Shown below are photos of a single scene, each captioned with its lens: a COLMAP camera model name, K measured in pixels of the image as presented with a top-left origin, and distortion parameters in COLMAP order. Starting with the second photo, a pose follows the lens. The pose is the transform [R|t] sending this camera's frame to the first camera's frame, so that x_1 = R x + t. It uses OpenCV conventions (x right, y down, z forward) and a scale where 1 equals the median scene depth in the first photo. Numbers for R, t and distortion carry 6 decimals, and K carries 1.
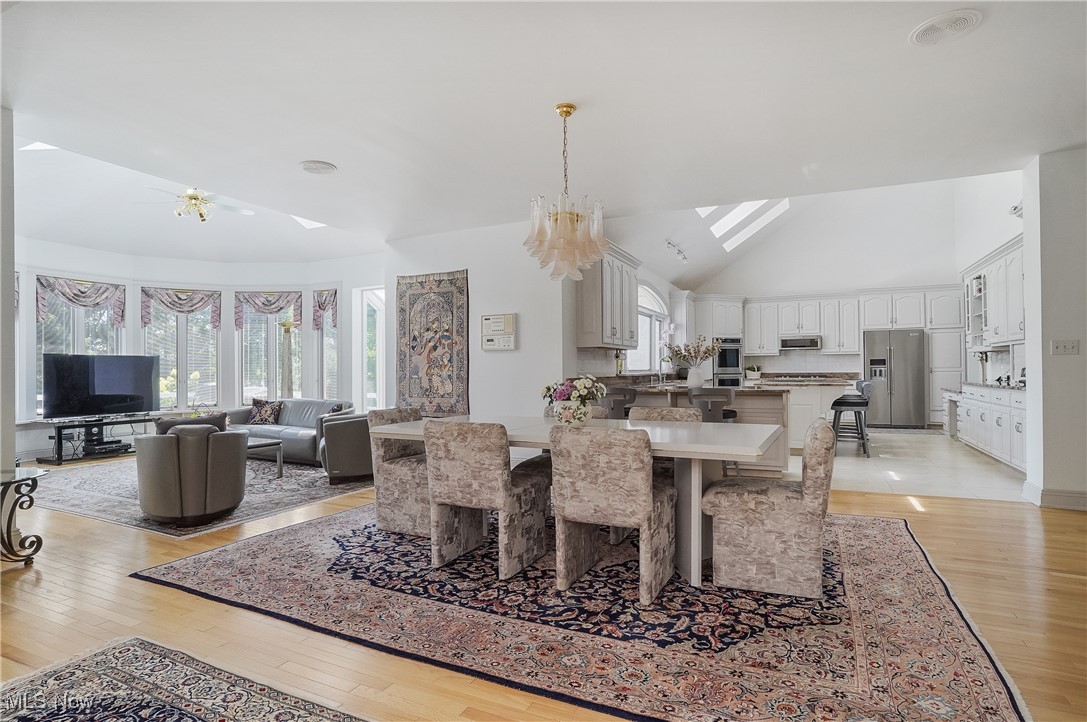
lens RADIAL K [[565.5, 0, 542.4], [0, 565.5, 365.3], [0, 0, 1]] dist [-0.078057, 0.037079]
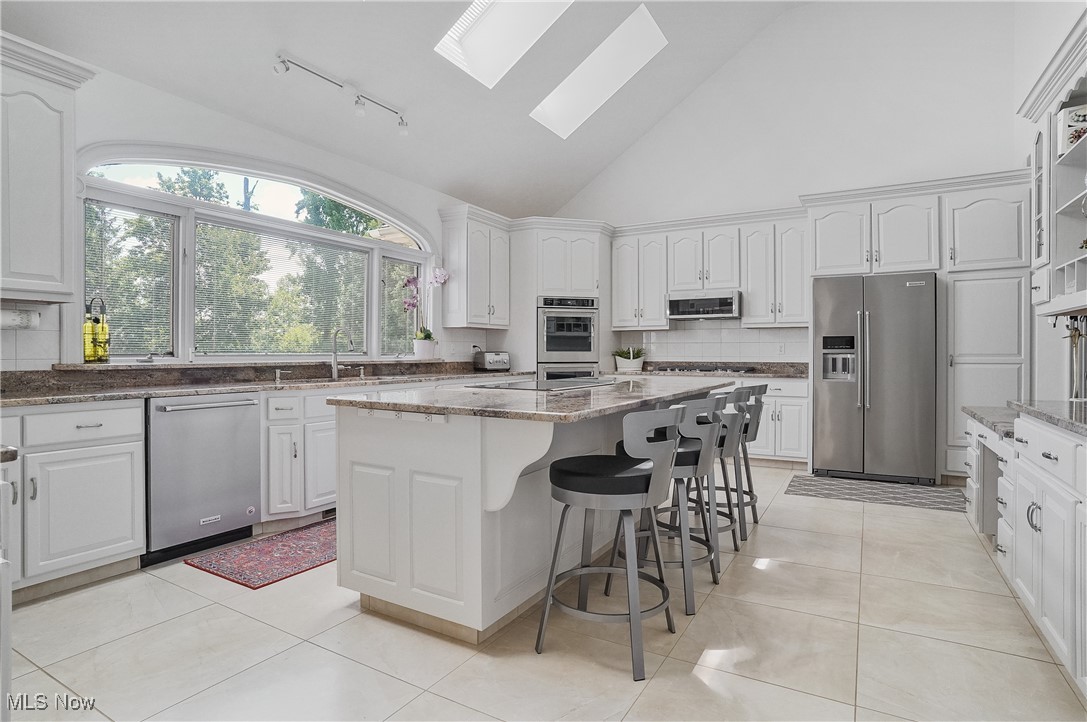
lens RADIAL K [[567.7, 0, 543.3], [0, 567.7, 355.7], [0, 0, 1]] dist [-0.077422, 0.040325]
pose [[0.997439, 0.007124, -0.071172, 0.381473], [-0.006190, 0.999892, 0.013336, 0.001088], [0.071260, -0.012861, 0.997375, 0.490421]]
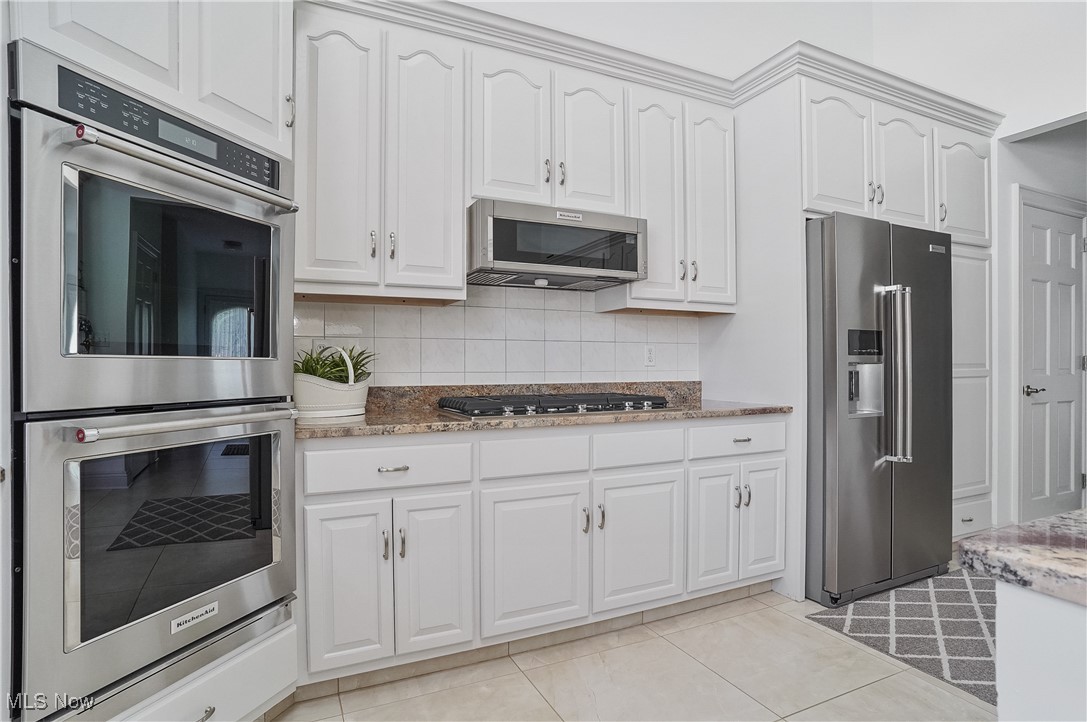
lens RADIAL K [[572.4, 0, 543.6], [0, 572.4, 367.5], [0, 0, 1]] dist [-0.072362, 0.038930]
pose [[0.624053, 0.002764, 0.781377, 0.313175], [-0.007632, 0.999968, 0.002558, 0.006302], [-0.781345, -0.007560, 0.624054, 0.948878]]
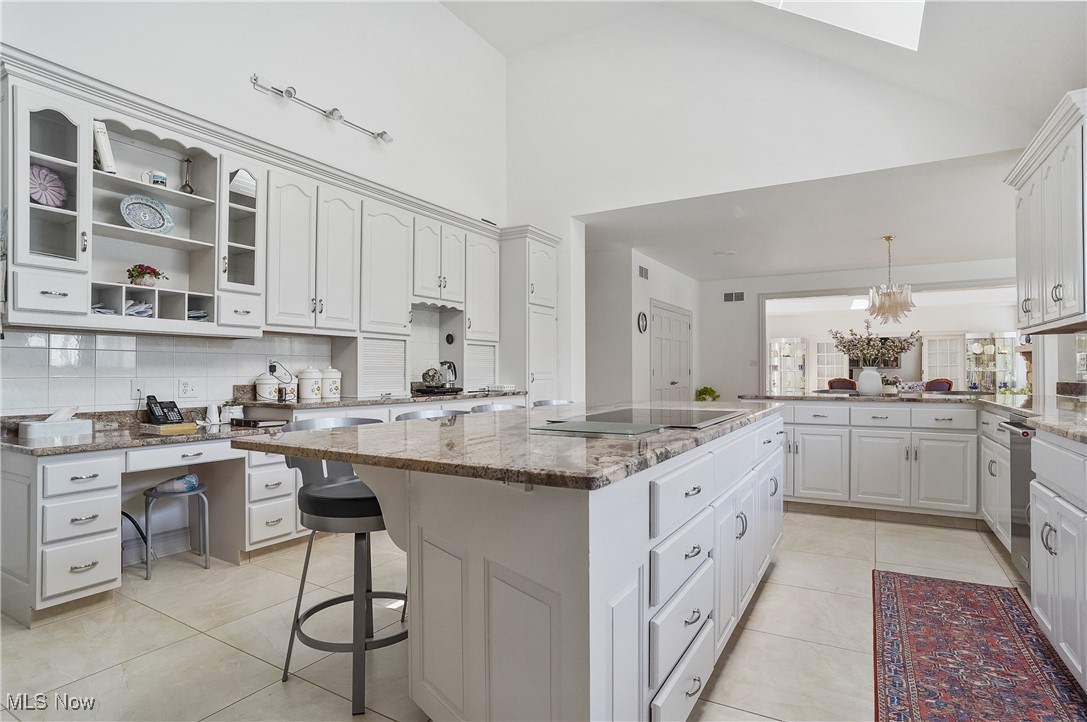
lens RADIAL K [[572.4, 0, 543.6], [0, 572.4, 367.5], [0, 0, 1]] dist [-0.072362, 0.038930]
pose [[-0.997036, 0.009189, 0.076382, 0.386026], [0.007919, 0.999826, -0.016908, 0.006567], [-0.076524, -0.016253, -0.996935, 1.061521]]
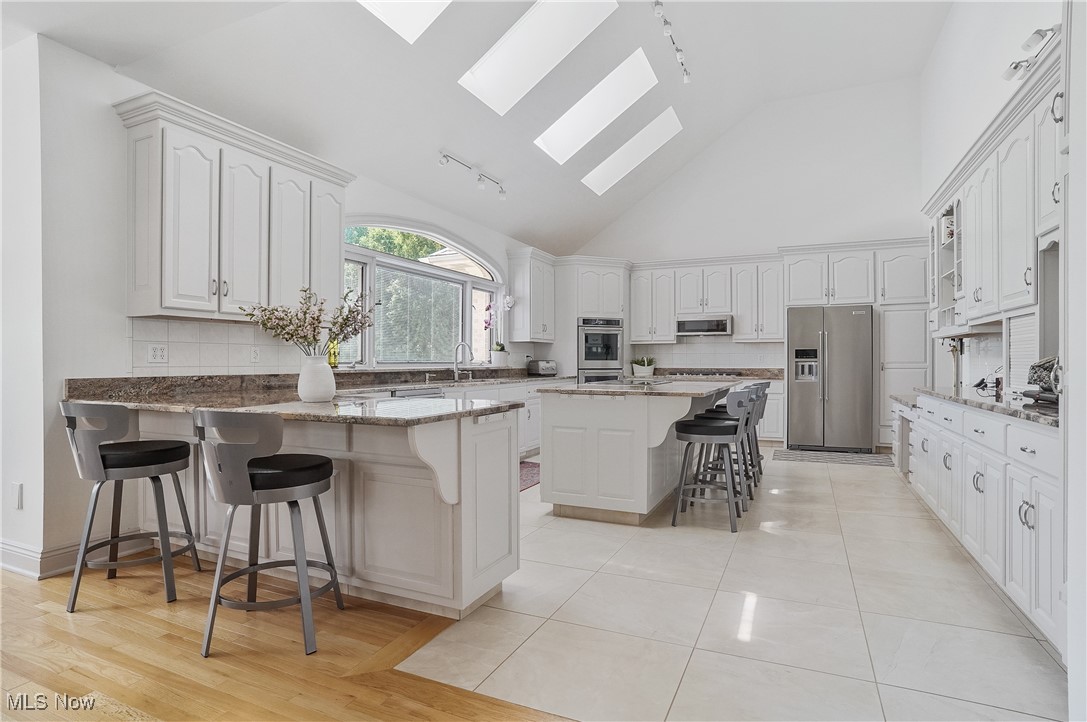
lens RADIAL K [[565.5, 0, 542.4], [0, 565.5, 365.3], [0, 0, 1]] dist [-0.078057, 0.037079]
pose [[0.999785, 0.005657, 0.019944, 0.268242], [-0.005947, 0.999877, 0.014479, 0.000631], [-0.019860, -0.014595, 0.999696, 0.320083]]
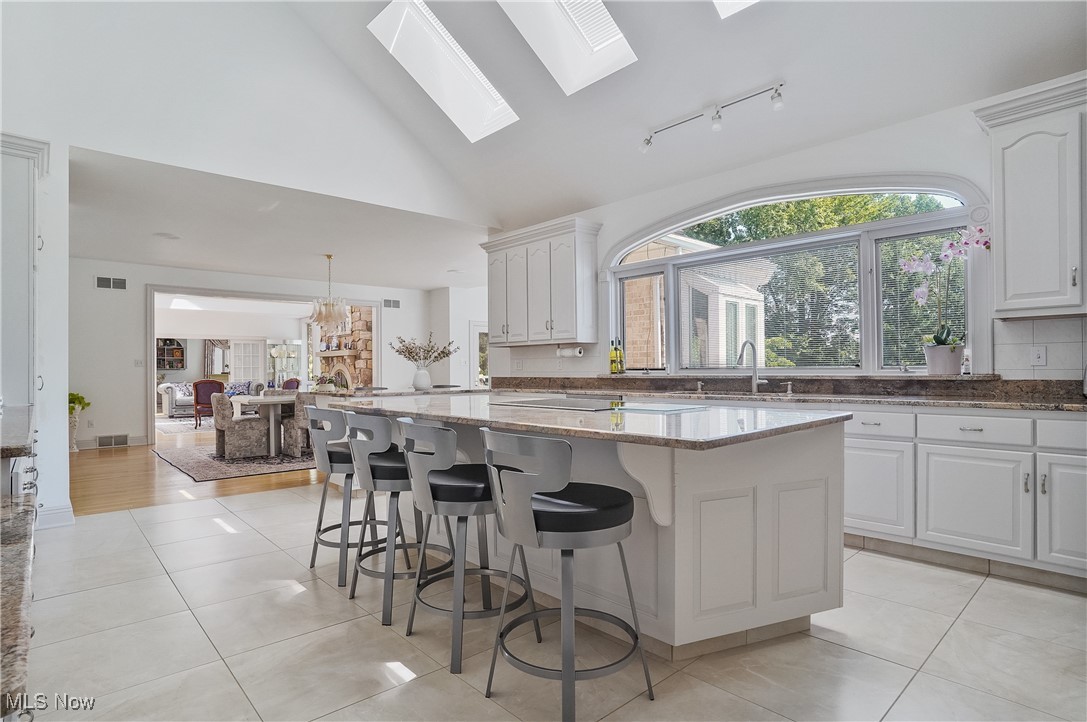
lens RADIAL K [[572.4, 0, 543.6], [0, 572.4, 367.5], [0, 0, 1]] dist [-0.072362, 0.038930]
pose [[-0.367897, 0.006193, -0.929846, 0.649667], [0.019031, 0.999819, -0.000870, 0.003594], [0.929672, -0.018016, -0.367948, 0.921926]]
